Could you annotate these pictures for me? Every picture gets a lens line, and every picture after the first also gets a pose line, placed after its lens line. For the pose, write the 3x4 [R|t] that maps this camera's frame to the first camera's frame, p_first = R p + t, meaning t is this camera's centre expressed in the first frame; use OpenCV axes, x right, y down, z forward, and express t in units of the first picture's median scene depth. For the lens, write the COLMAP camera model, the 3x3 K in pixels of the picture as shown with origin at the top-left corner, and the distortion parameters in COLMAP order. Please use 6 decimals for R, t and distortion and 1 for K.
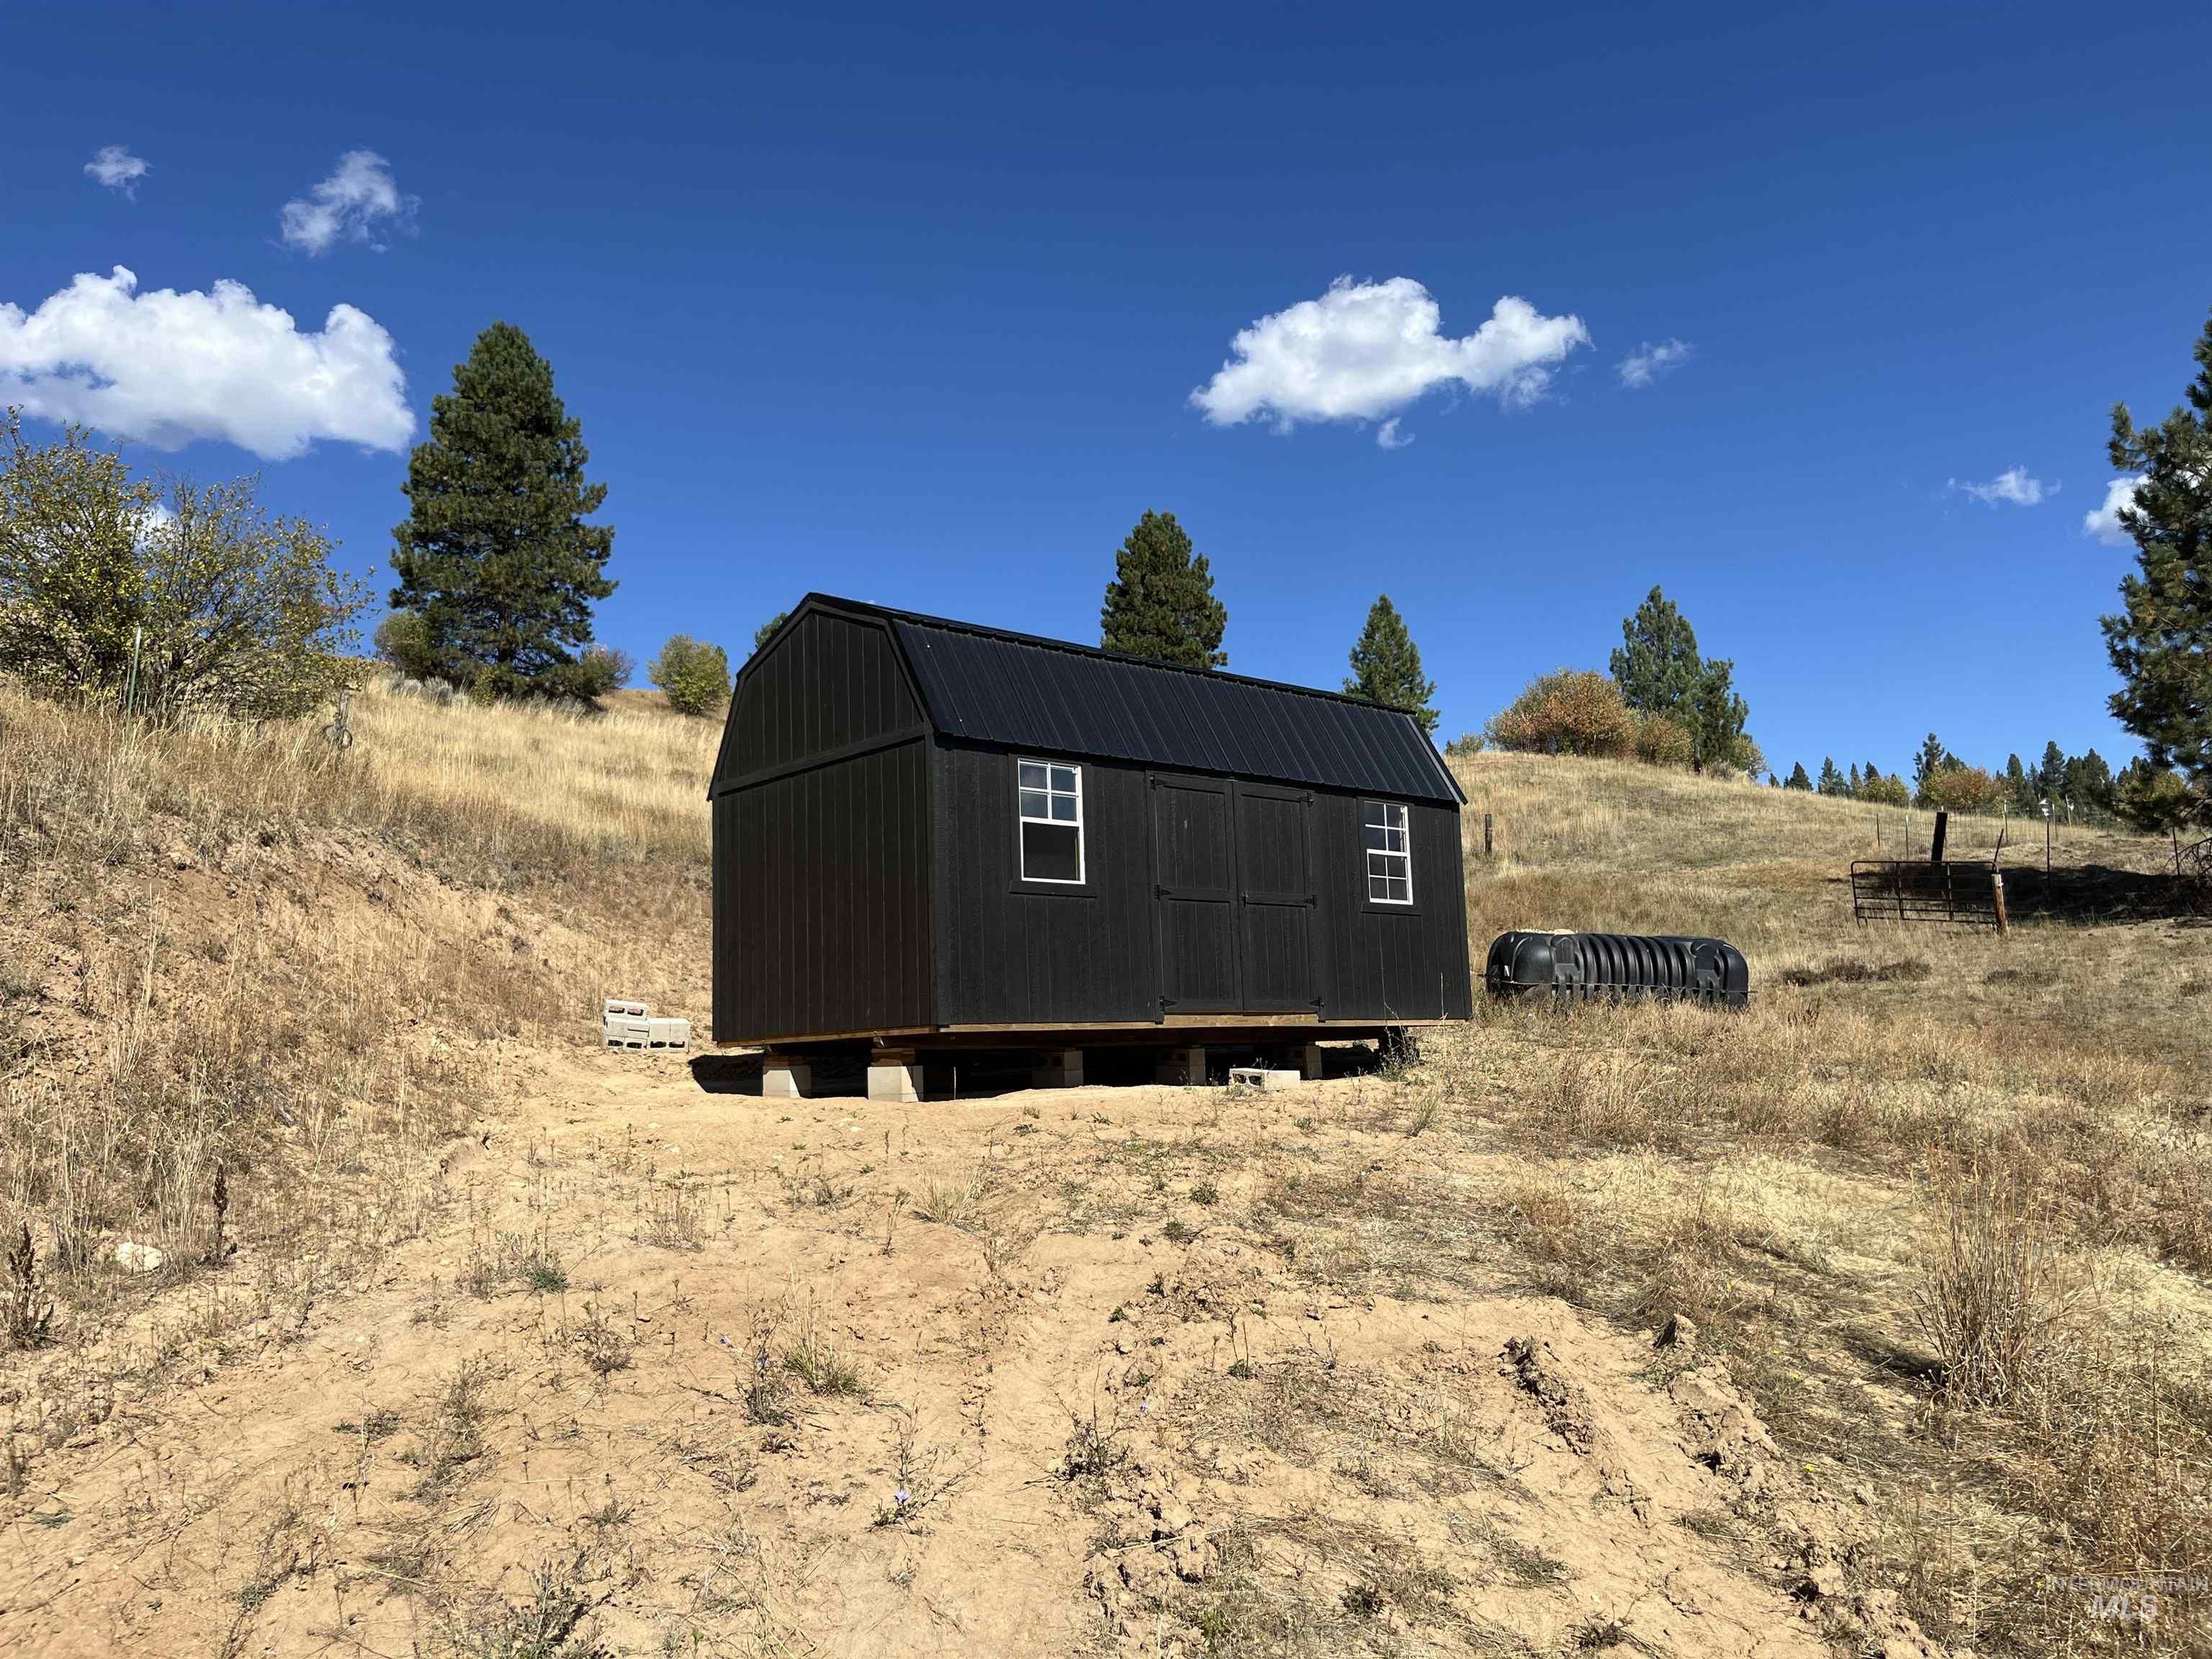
lens RADIAL K [[1696.0, 0, 1100.7], [0, 1696.0, 833.9], [0, 0, 1]] dist [0.052367, -0.045735]
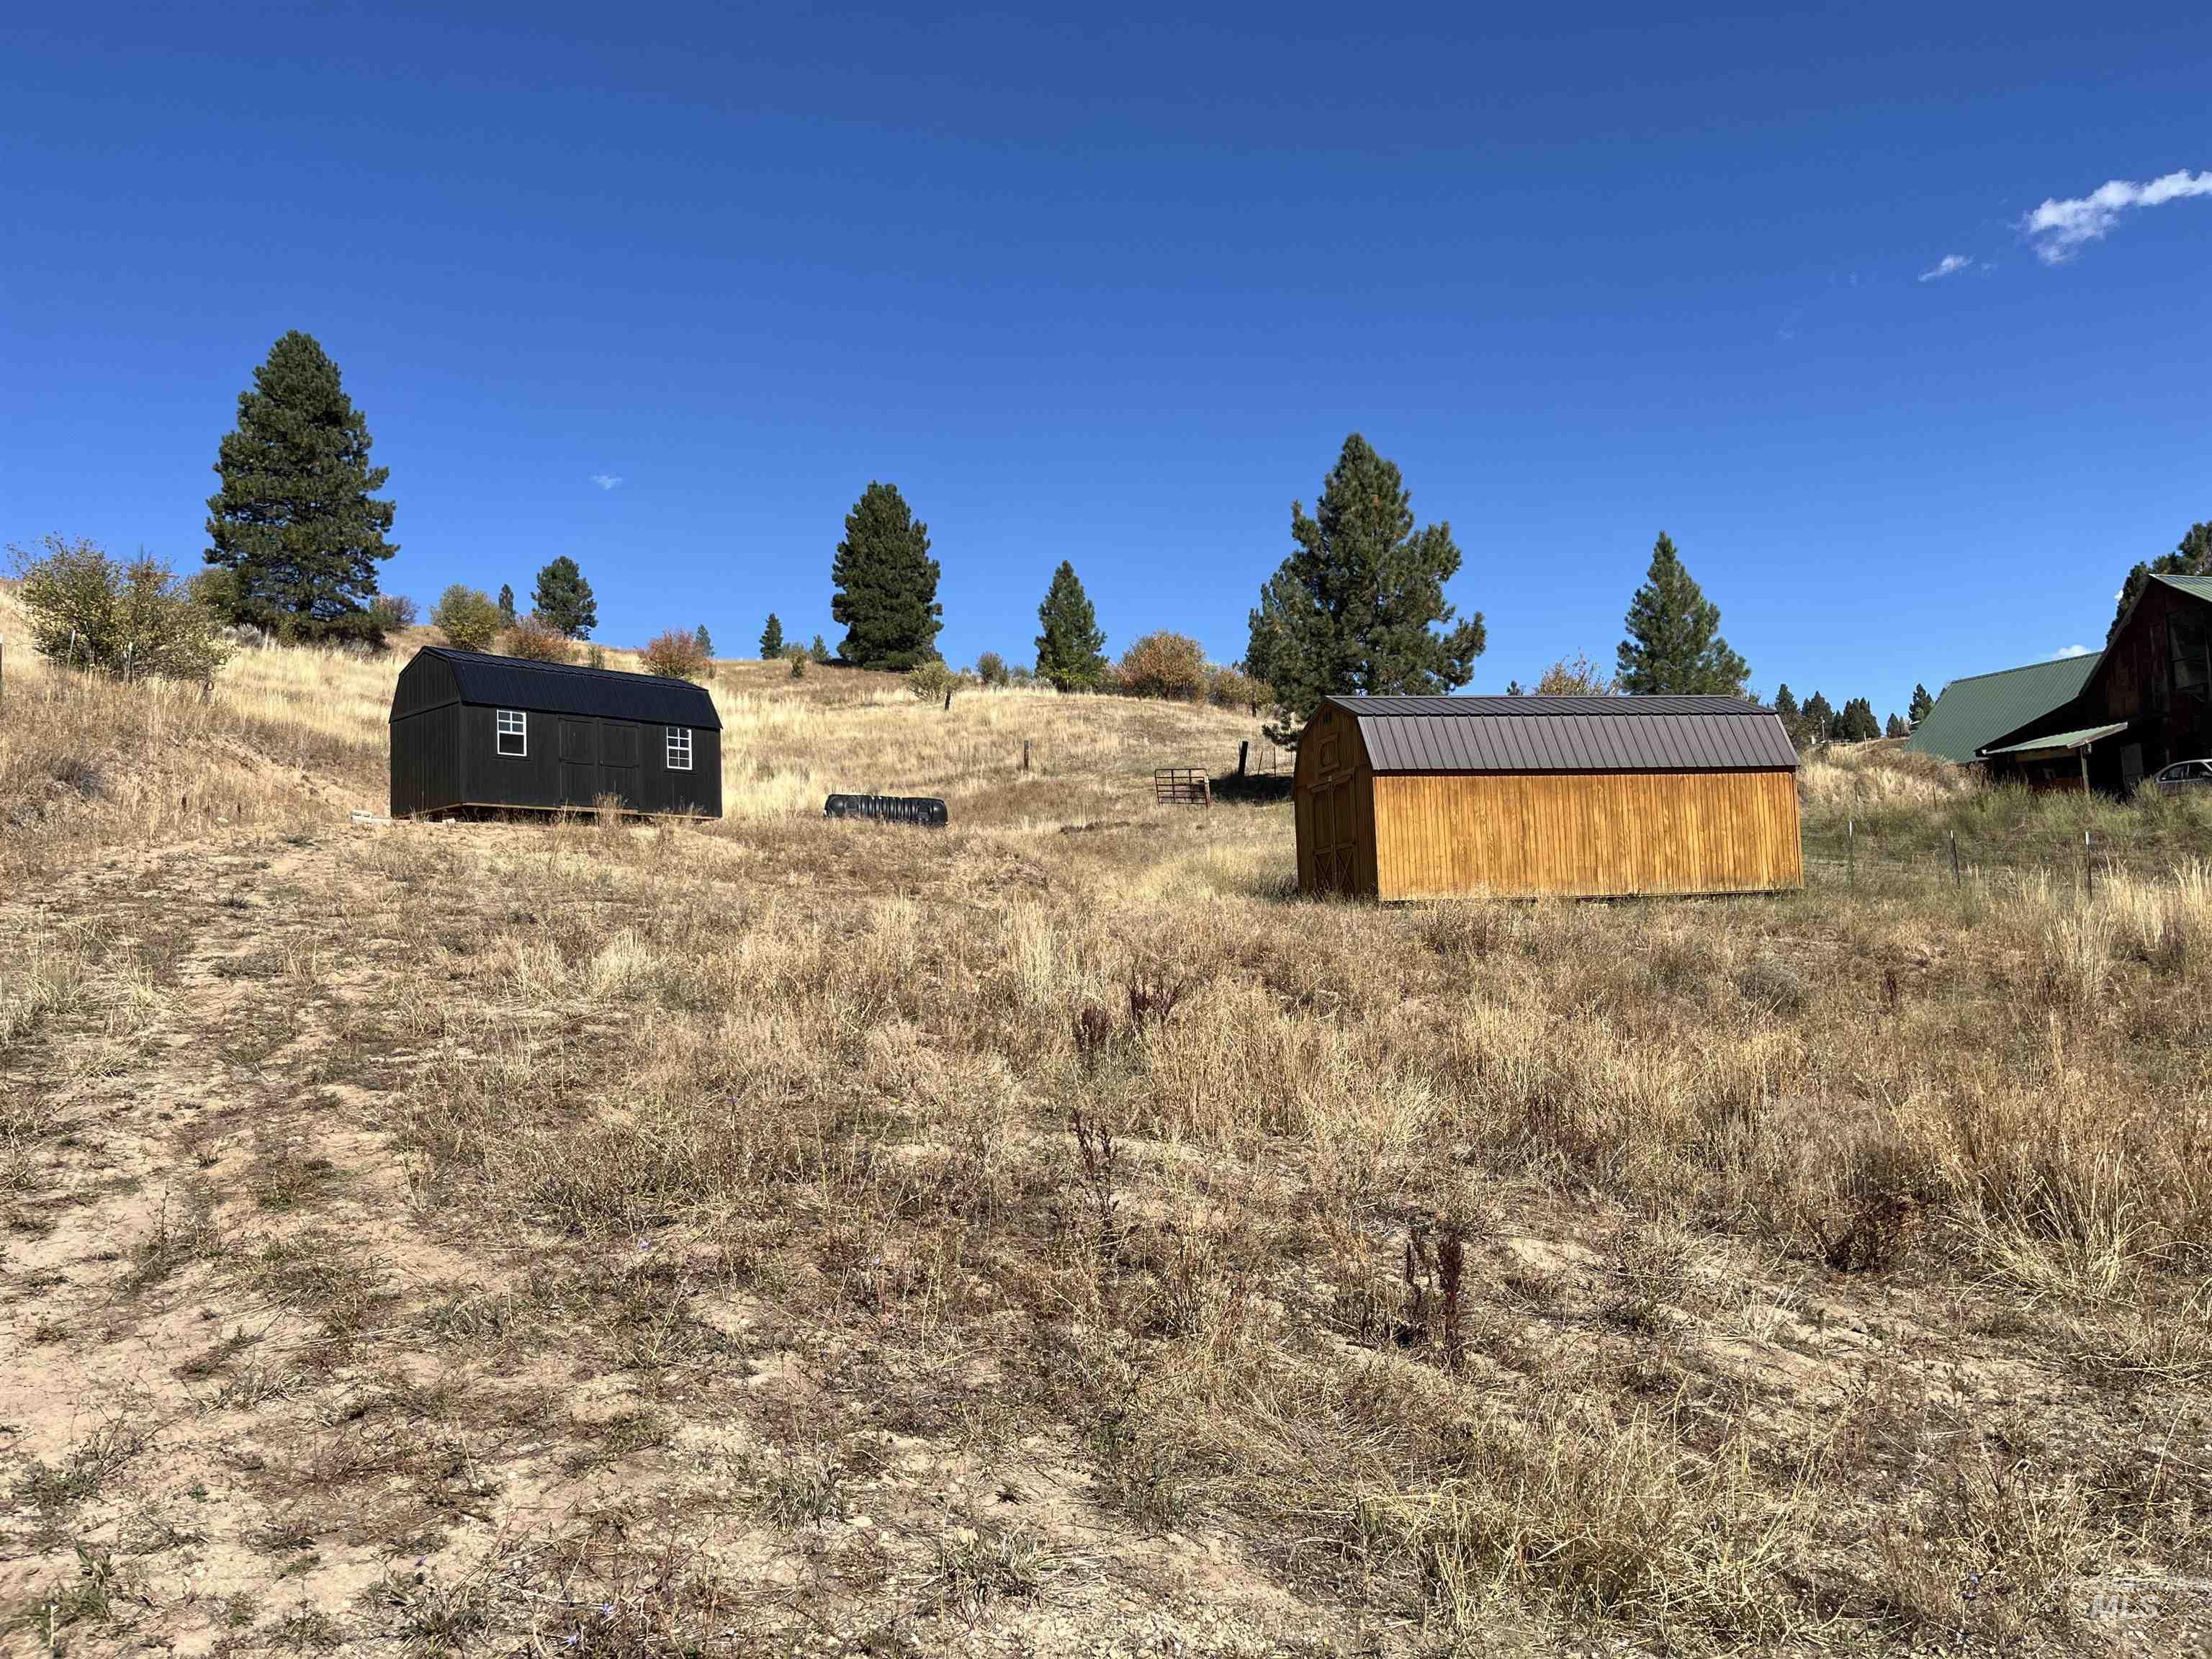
lens RADIAL K [[1696.0, 0, 1109.6], [0, 1696.0, 870.4], [0, 0, 1]] dist [0.052367, -0.045735]
pose [[0.994935, 0.001818, 0.100500, 0.109987], [-0.008104, 0.998032, 0.062175, 0.005985], [-0.100189, -0.062675, 0.992992, -0.311155]]
